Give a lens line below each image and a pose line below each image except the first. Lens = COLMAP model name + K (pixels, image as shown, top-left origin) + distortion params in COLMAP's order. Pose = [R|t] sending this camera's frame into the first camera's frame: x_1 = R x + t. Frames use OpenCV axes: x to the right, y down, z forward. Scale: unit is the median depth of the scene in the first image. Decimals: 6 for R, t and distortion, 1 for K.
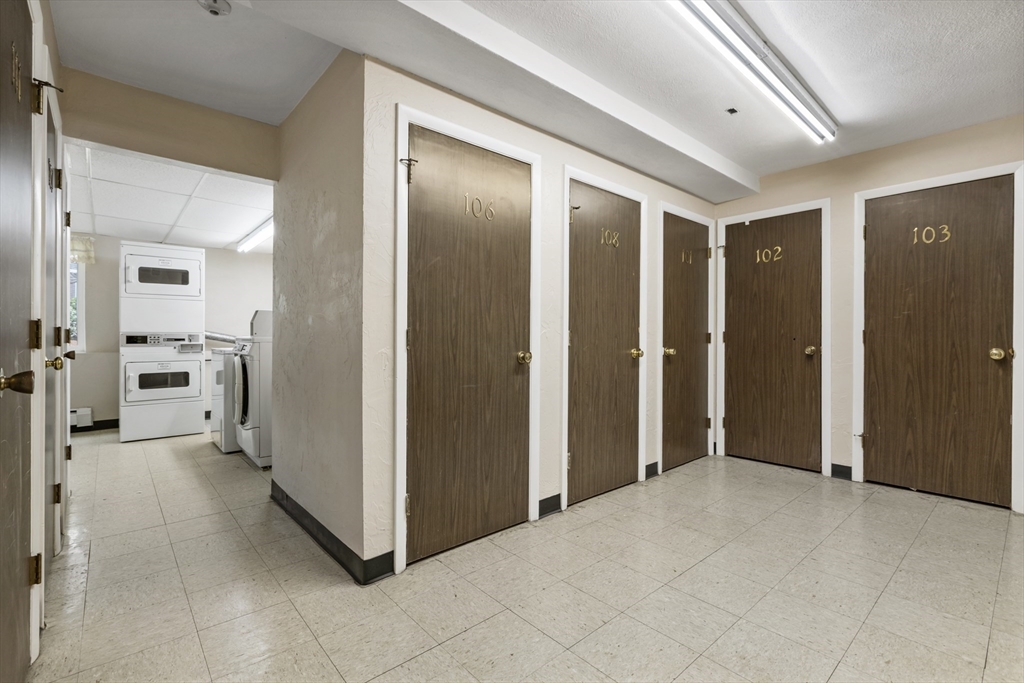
lens RADIAL K [[457.2, 0, 508.9], [0, 457.2, 338.2], [0, 0, 1]] dist [0.001722, 0.000122]
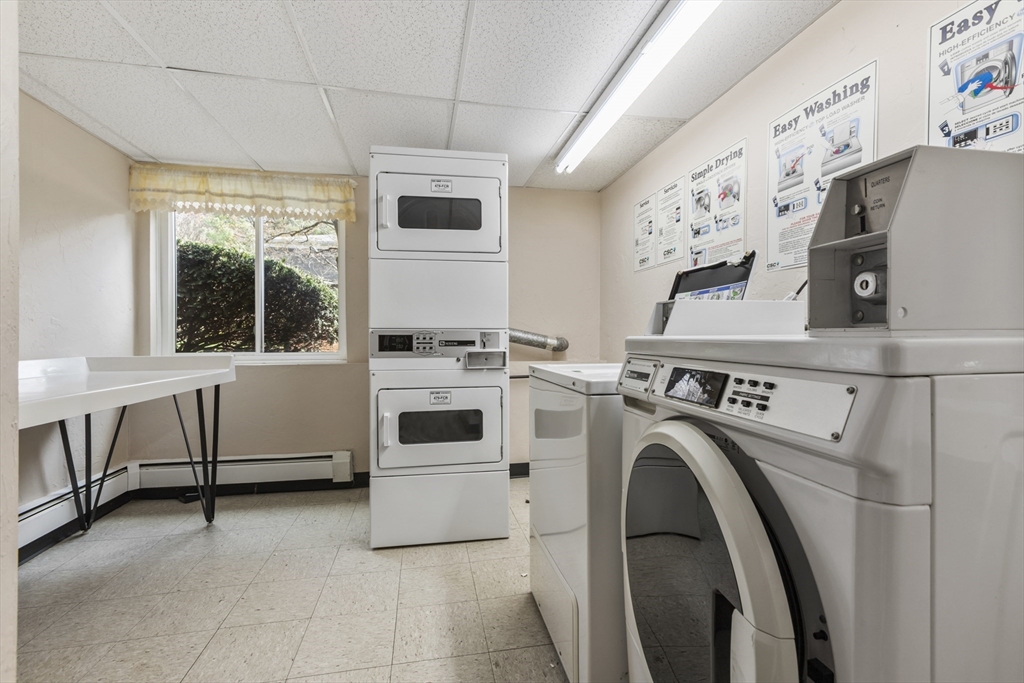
lens RADIAL K [[457.2, 0, 508.9], [0, 457.2, 338.2], [0, 0, 1]] dist [0.001722, 0.000122]
pose [[0.862150, -0.003502, -0.506642, -0.439547], [0.003662, 0.999993, -0.000682, -0.001351], [0.506641, -0.001268, 0.862156, 0.611620]]
